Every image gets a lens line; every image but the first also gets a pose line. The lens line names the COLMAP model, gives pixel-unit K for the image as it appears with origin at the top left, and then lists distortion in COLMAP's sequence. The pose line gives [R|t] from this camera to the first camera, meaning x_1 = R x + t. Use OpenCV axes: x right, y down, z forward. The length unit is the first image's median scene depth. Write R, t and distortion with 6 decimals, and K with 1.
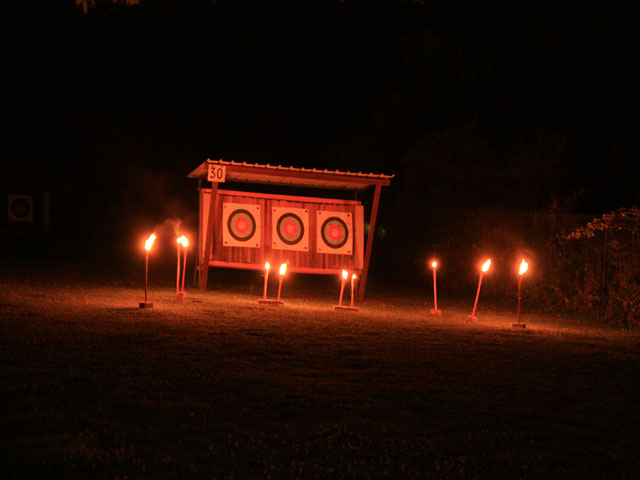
lens RADIAL K [[1439.7, 0, 320.0], [0, 1439.7, 240.0], [0, 0, 1]] dist [0.181355, 0.642926]
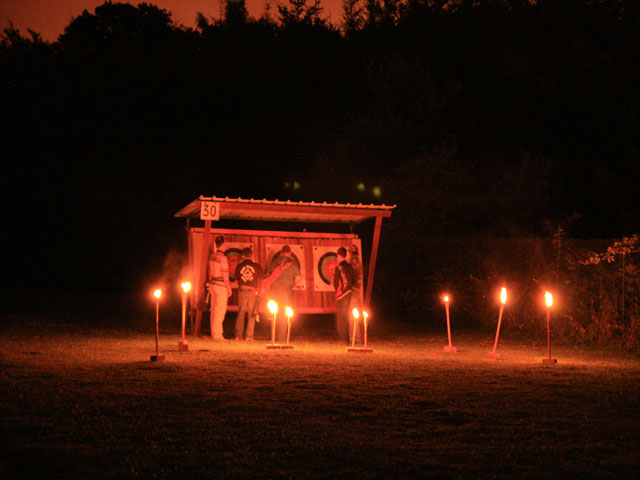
lens RADIAL K [[1439.7, 0, 320.0], [0, 1439.7, 240.0], [0, 0, 1]] dist [0.181355, 0.642926]
pose [[0.997264, -0.041291, 0.061320, -0.057793], [0.042674, 0.998859, -0.021420, -0.004385], [-0.060365, 0.023978, 0.997888, 0.064766]]
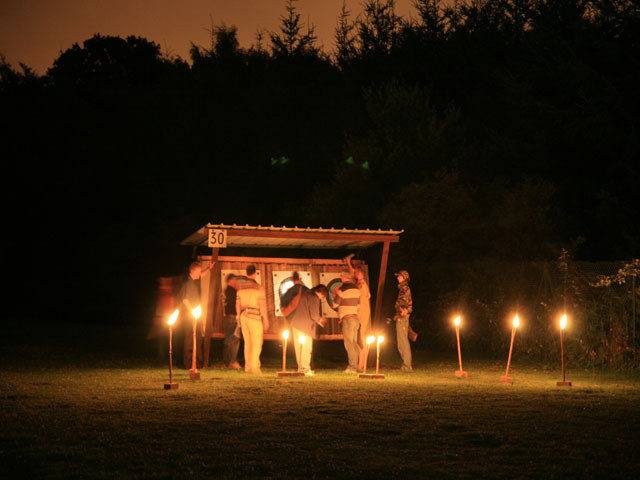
lens RADIAL K [[1439.7, 0, 320.0], [0, 1439.7, 240.0], [0, 0, 1]] dist [0.181355, 0.642926]
pose [[0.995969, -0.054273, 0.071418, -0.071237], [0.057387, 0.997455, -0.042300, -0.002175], [-0.068940, 0.046228, 0.996549, 0.071009]]
